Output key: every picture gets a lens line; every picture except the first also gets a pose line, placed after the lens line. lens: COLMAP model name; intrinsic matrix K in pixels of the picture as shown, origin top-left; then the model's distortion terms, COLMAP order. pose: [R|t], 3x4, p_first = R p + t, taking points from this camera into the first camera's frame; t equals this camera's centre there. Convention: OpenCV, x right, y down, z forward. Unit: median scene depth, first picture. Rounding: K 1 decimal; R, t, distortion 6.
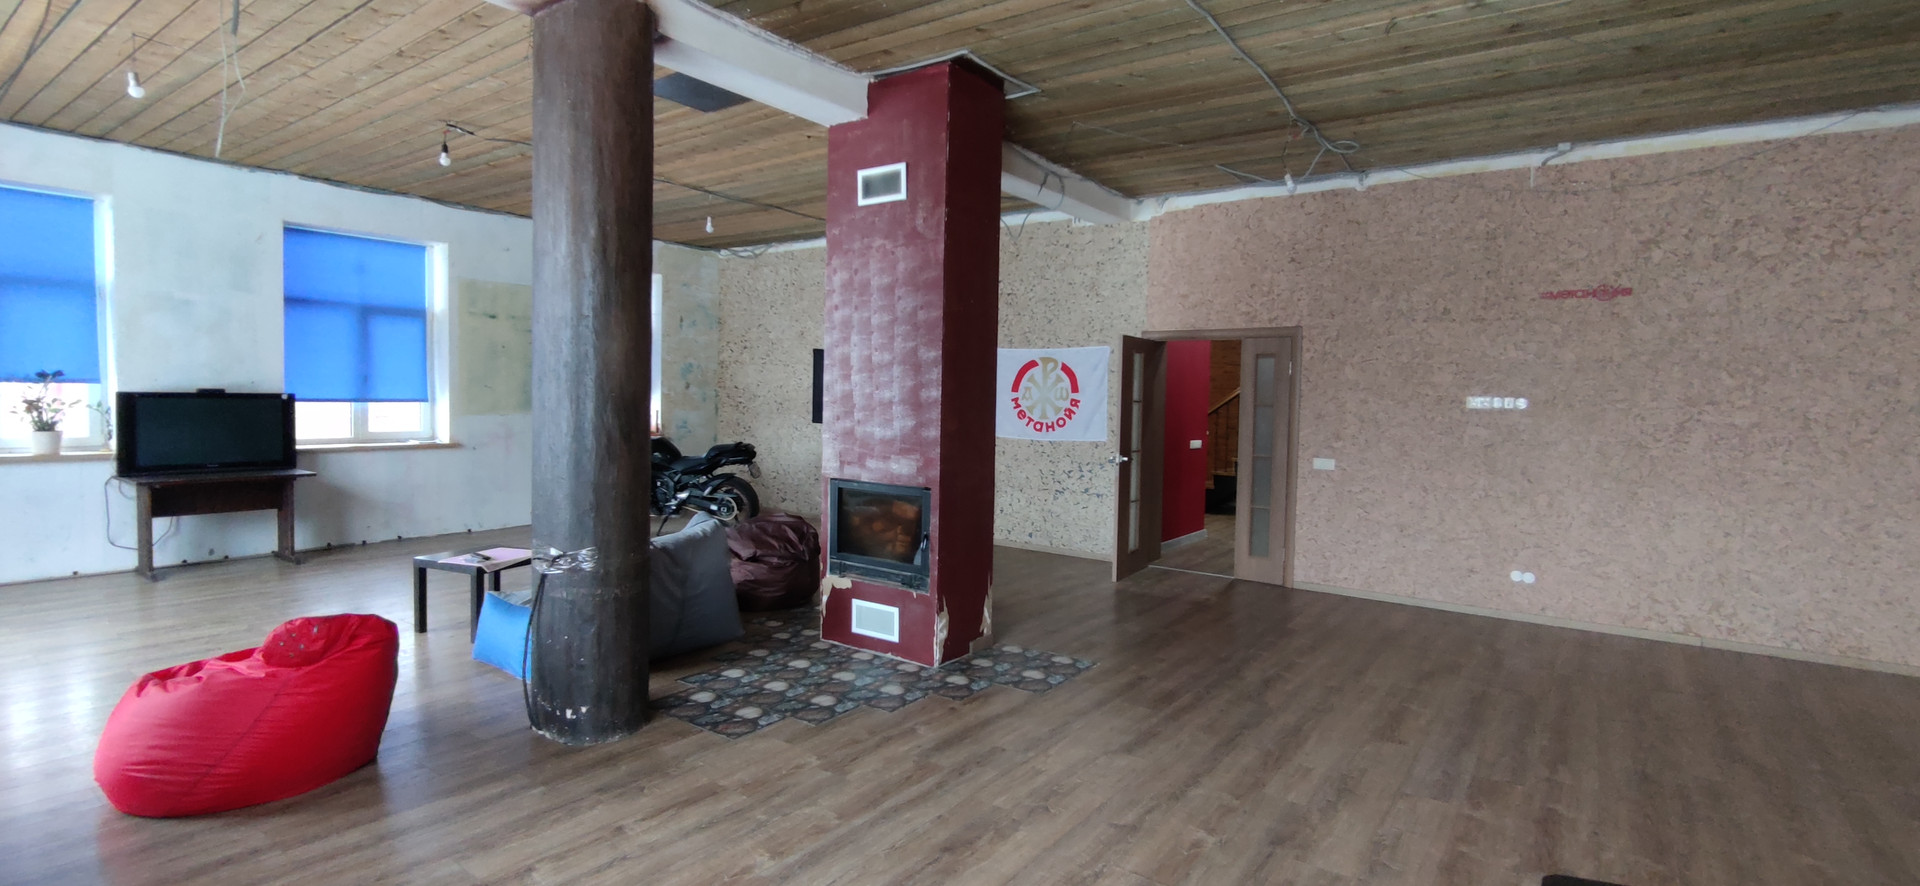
lens RADIAL K [[870.4, 0, 958.9], [0, 870.4, 432.3], [0, 0, 1]] dist [-0.011390, 0.000066]
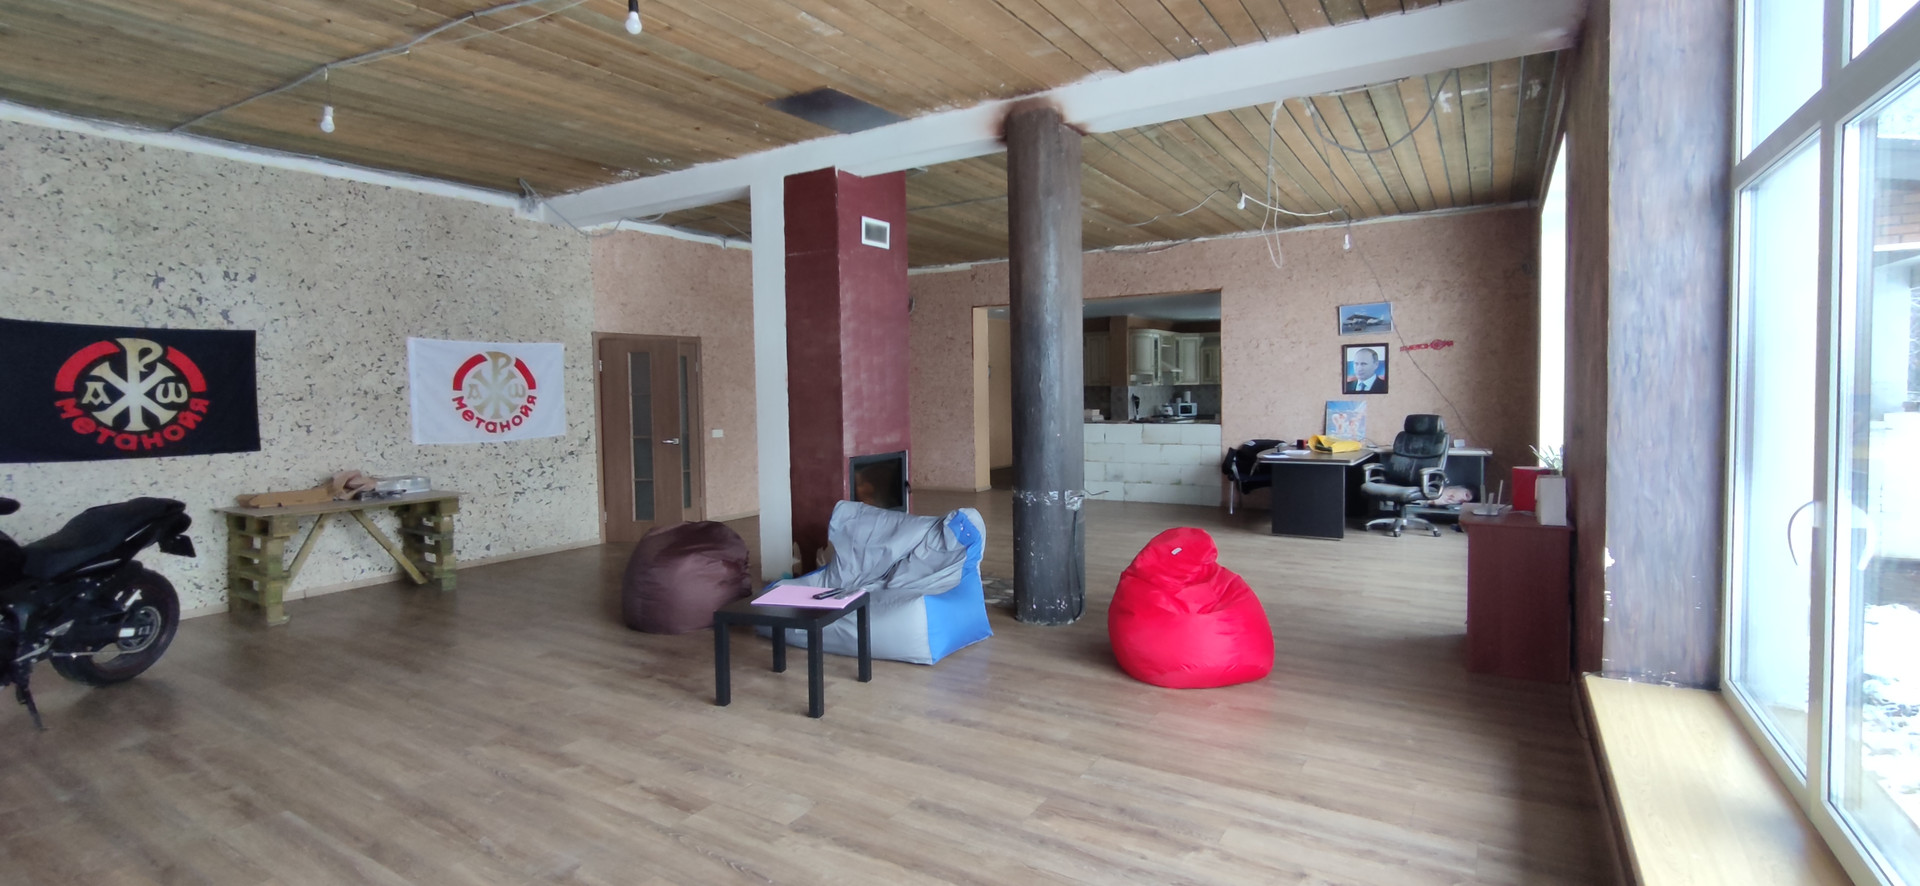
lens RADIAL K [[870.4, 0, 957.1], [0, 870.4, 438.8], [0, 0, 1]] dist [-0.011390, 0.000066]
pose [[-0.088860, -0.077051, 0.993059, -0.878800], [0.058352, 0.994888, 0.082414, -0.042073], [-0.994333, 0.065271, -0.083910, 0.603418]]
